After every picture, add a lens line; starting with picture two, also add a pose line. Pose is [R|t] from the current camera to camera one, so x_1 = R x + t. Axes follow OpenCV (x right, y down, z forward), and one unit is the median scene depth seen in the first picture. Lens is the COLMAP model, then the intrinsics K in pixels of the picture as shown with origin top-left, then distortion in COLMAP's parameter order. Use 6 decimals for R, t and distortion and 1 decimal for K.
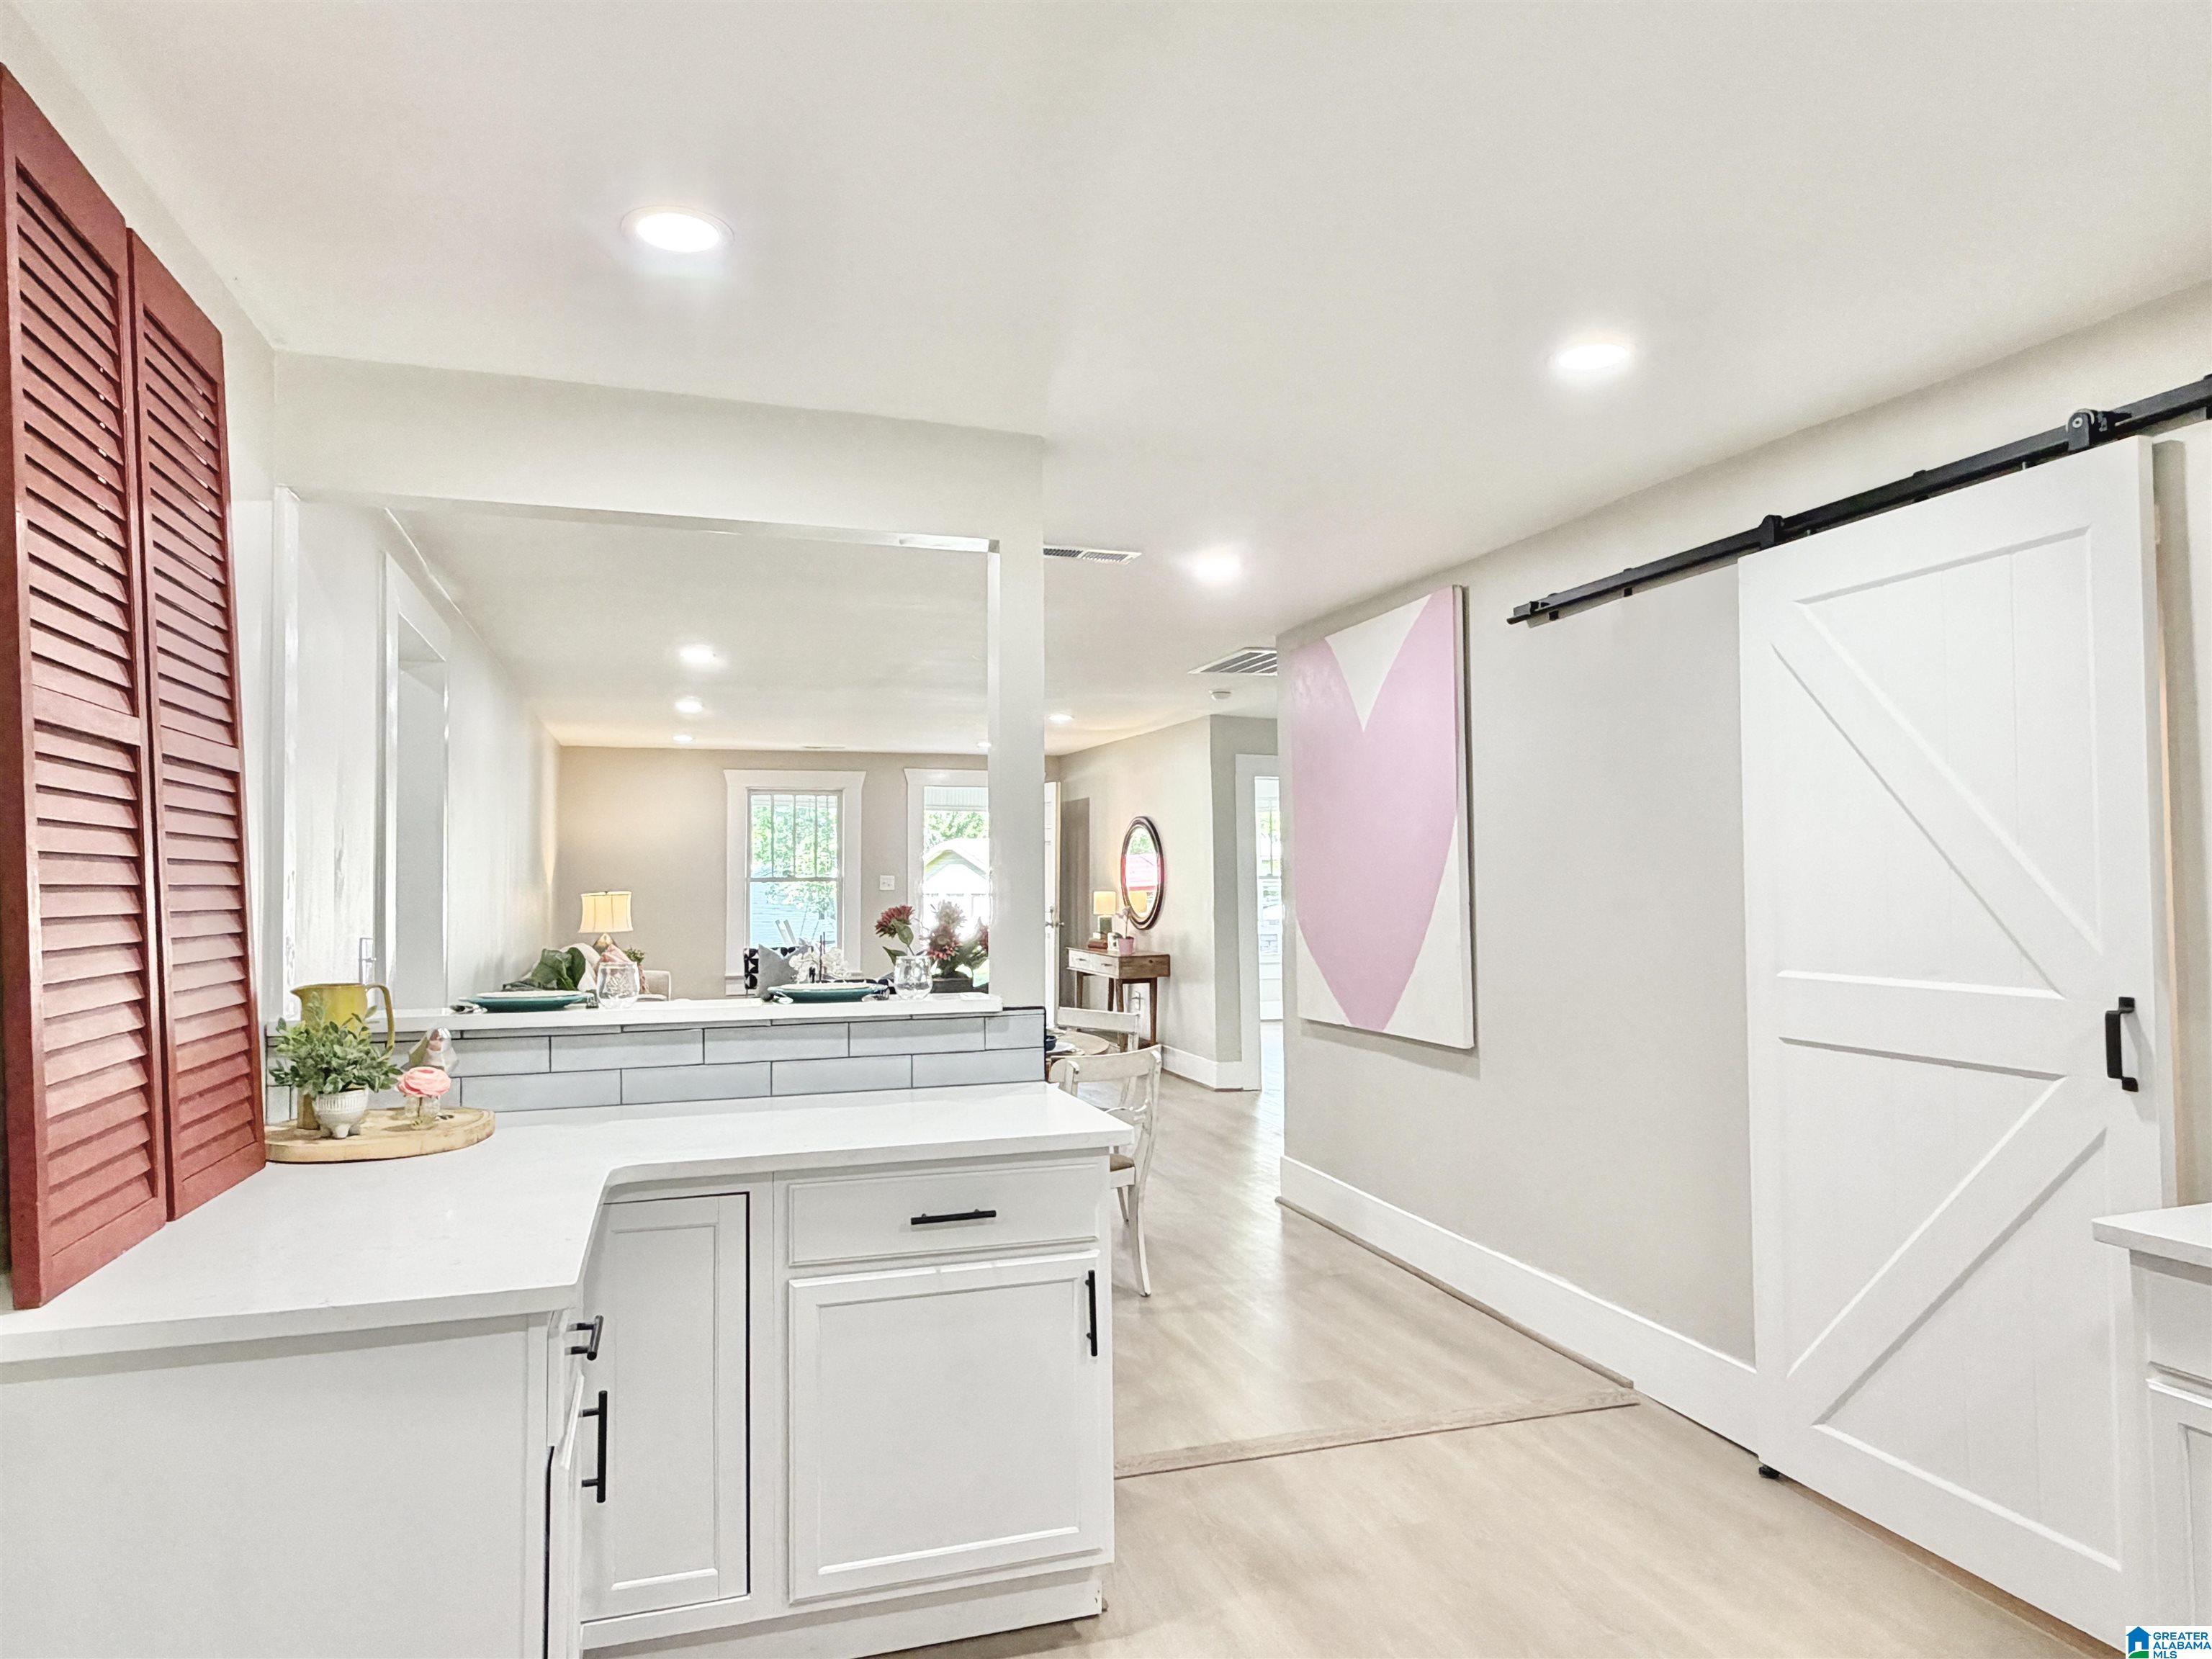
lens RADIAL K [[1354.6, 0, 1103.3], [0, 1354.6, 837.7], [0, 0, 1]] dist [0.001558, 0.001242]
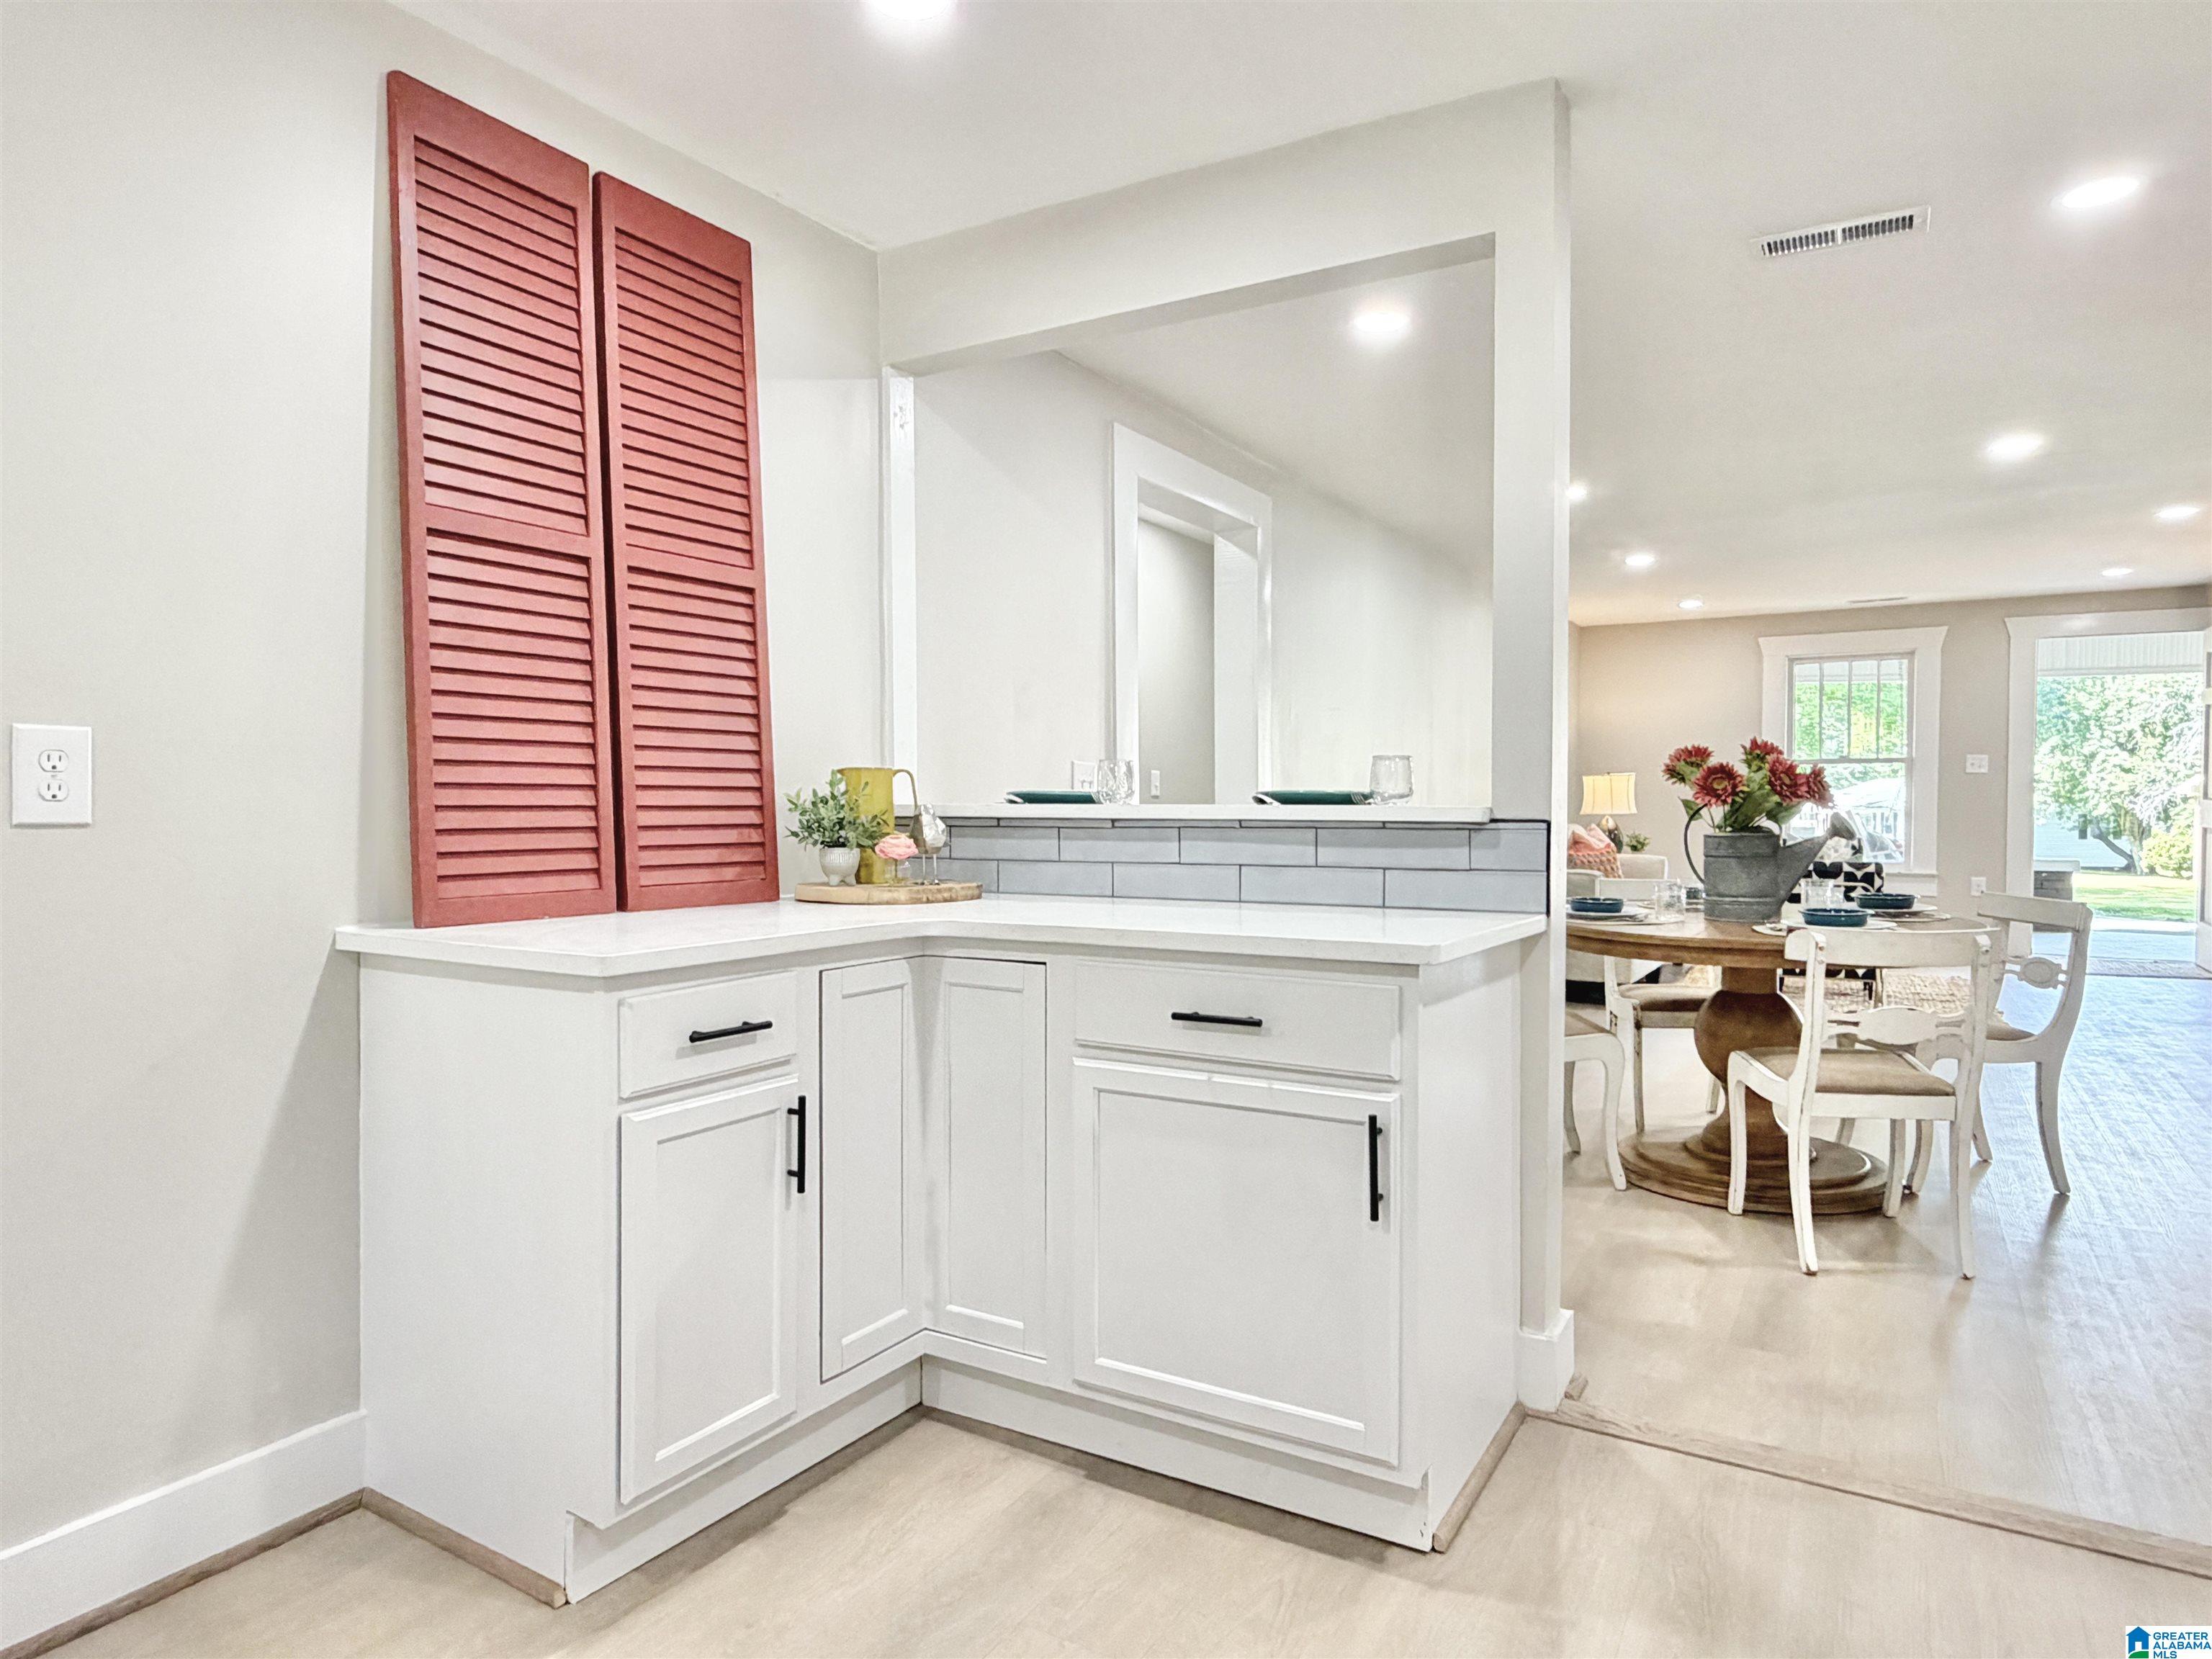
lens RADIAL K [[1354.6, 0, 1098.1], [0, 1354.6, 824.1], [0, 0, 1]] dist [0.001558, 0.001242]
pose [[0.652880, 0.019531, -0.757210, 0.413344], [0.018933, 0.998934, 0.042091, 0.096442], [0.757225, -0.041817, 0.651814, 0.313127]]
